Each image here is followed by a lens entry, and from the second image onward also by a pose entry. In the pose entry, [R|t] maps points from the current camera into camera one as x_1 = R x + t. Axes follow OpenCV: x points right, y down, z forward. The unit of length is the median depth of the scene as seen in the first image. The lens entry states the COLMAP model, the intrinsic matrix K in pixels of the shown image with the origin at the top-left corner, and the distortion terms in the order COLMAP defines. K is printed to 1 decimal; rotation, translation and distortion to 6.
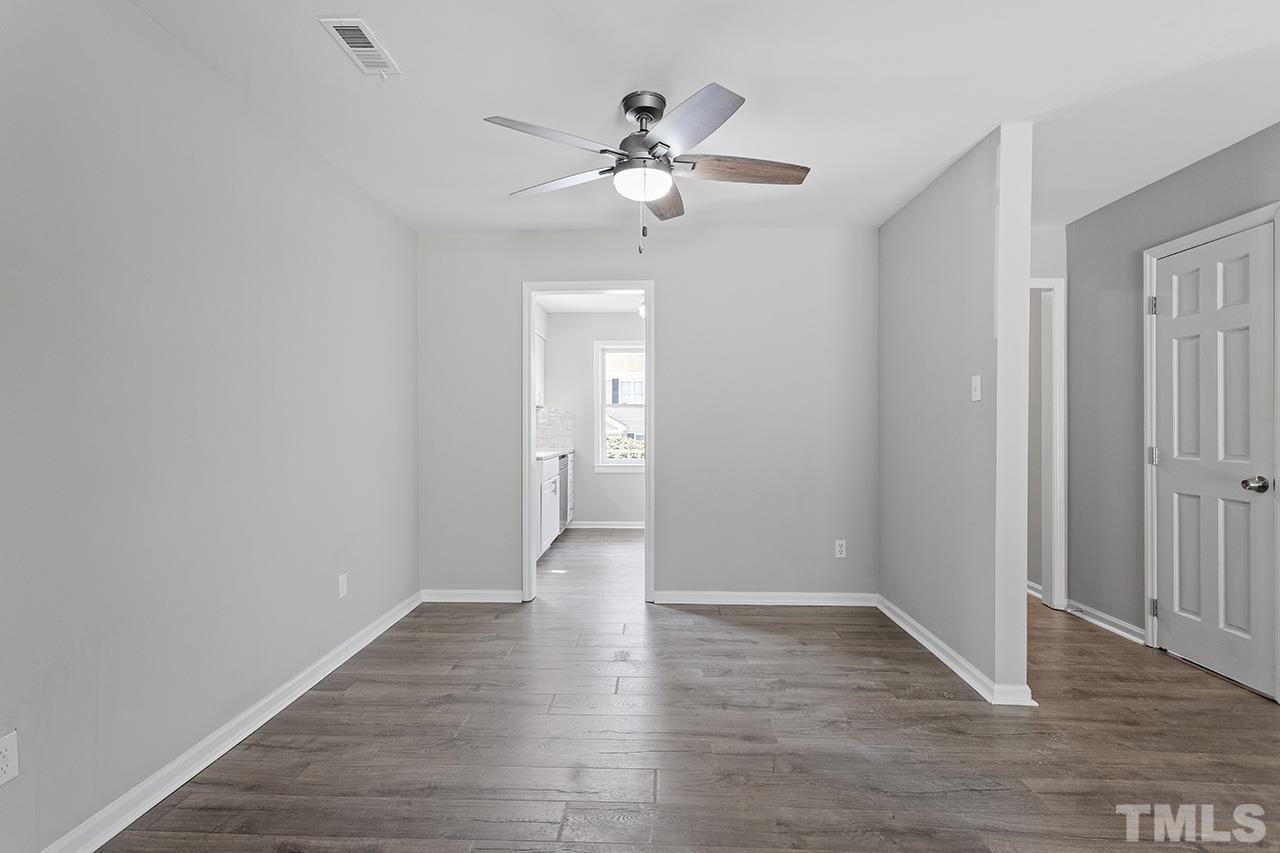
lens RADIAL K [[615.8, 0, 633.5], [0, 615.8, 428.0], [0, 0, 1]] dist [-0.000702, 0.001429]
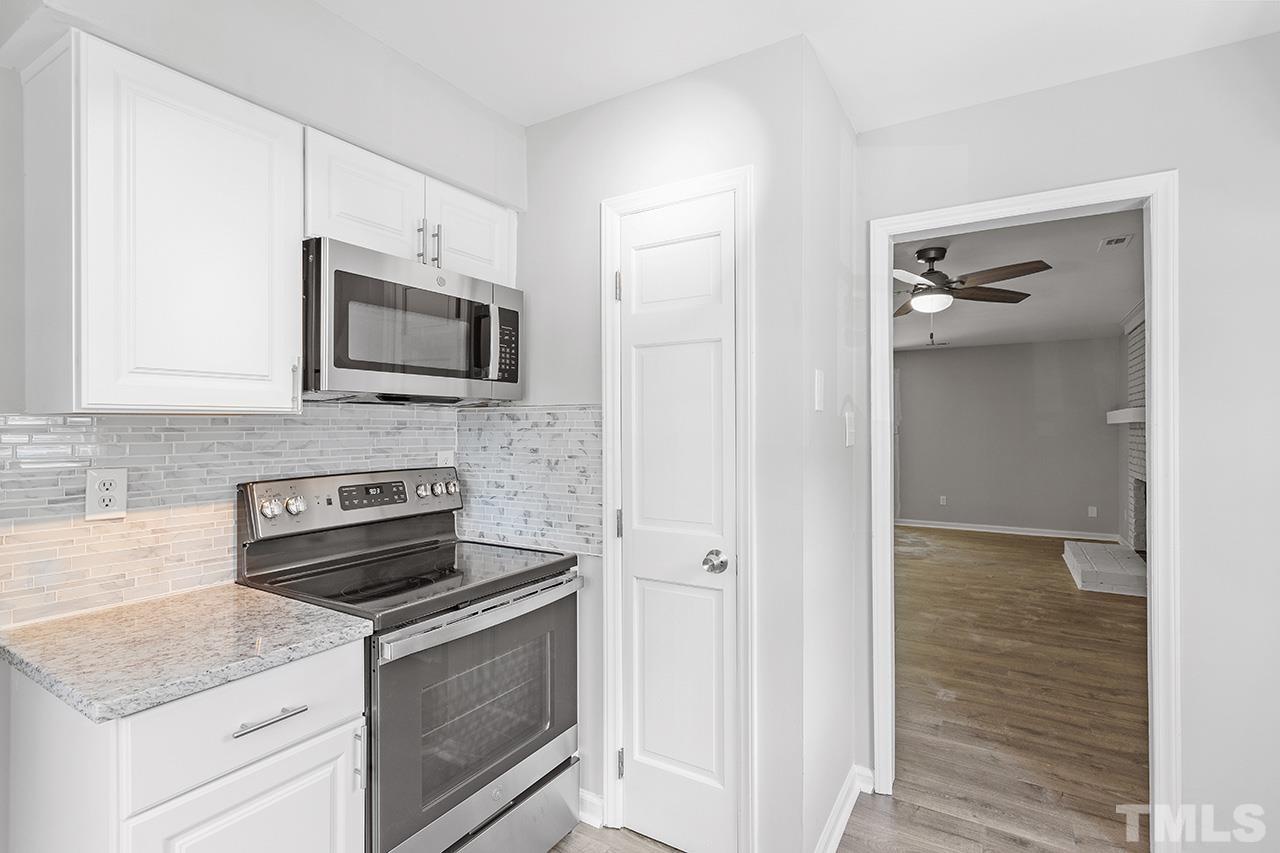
lens RADIAL K [[615.8, 0, 635.3], [0, 615.8, 421.9], [0, 0, 1]] dist [-0.000702, 0.001429]
pose [[-0.873527, 0.003597, 0.486763, -0.062787], [0.000958, 0.999983, -0.005670, -0.061150], [-0.486775, -0.004487, -0.873516, 2.005834]]
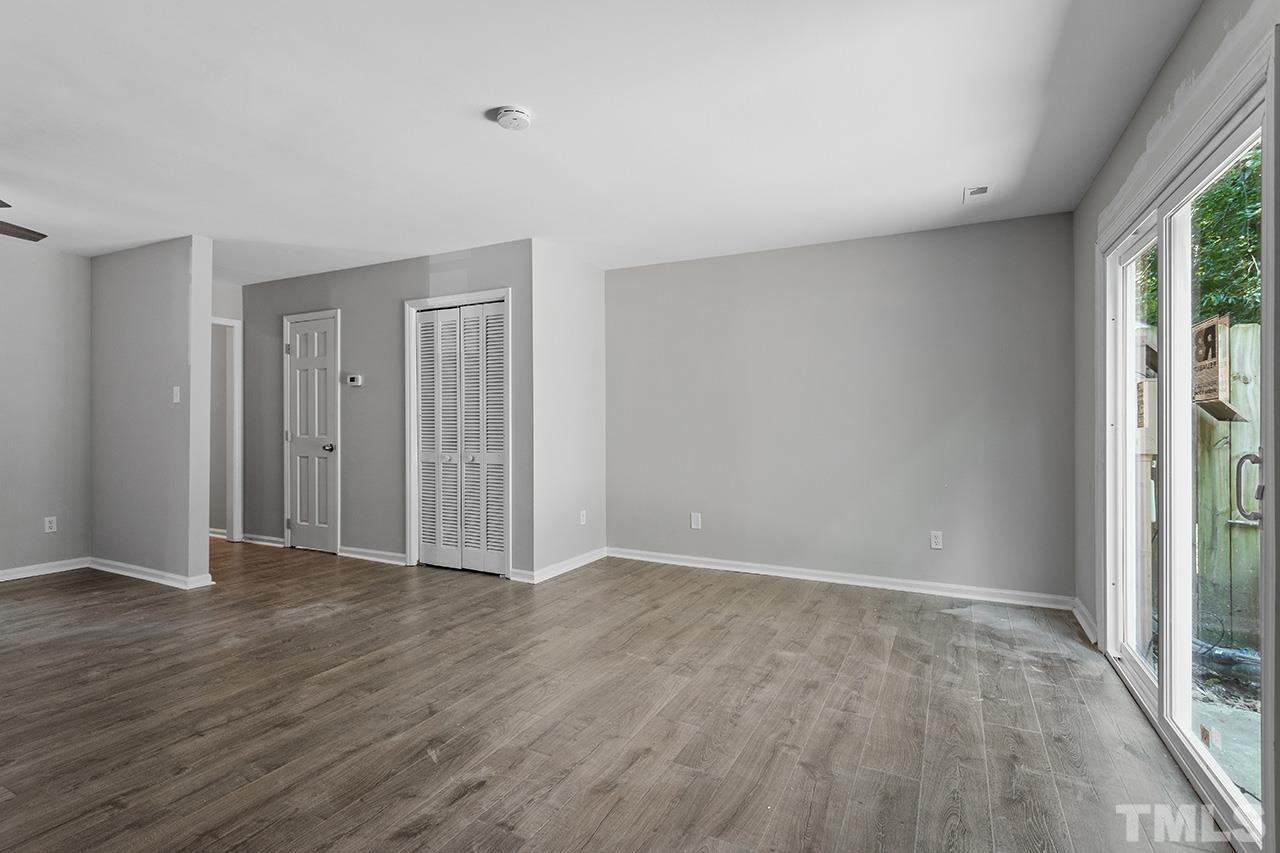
lens RADIAL K [[615.8, 0, 630.4], [0, 615.8, 415.7], [0, 0, 1]] dist [-0.000702, 0.001429]
pose [[0.420436, 0.003720, 0.907315, -0.318732], [0.005393, 0.999964, -0.006599, 0.004455], [-0.907306, 0.007668, 0.420401, -0.595272]]
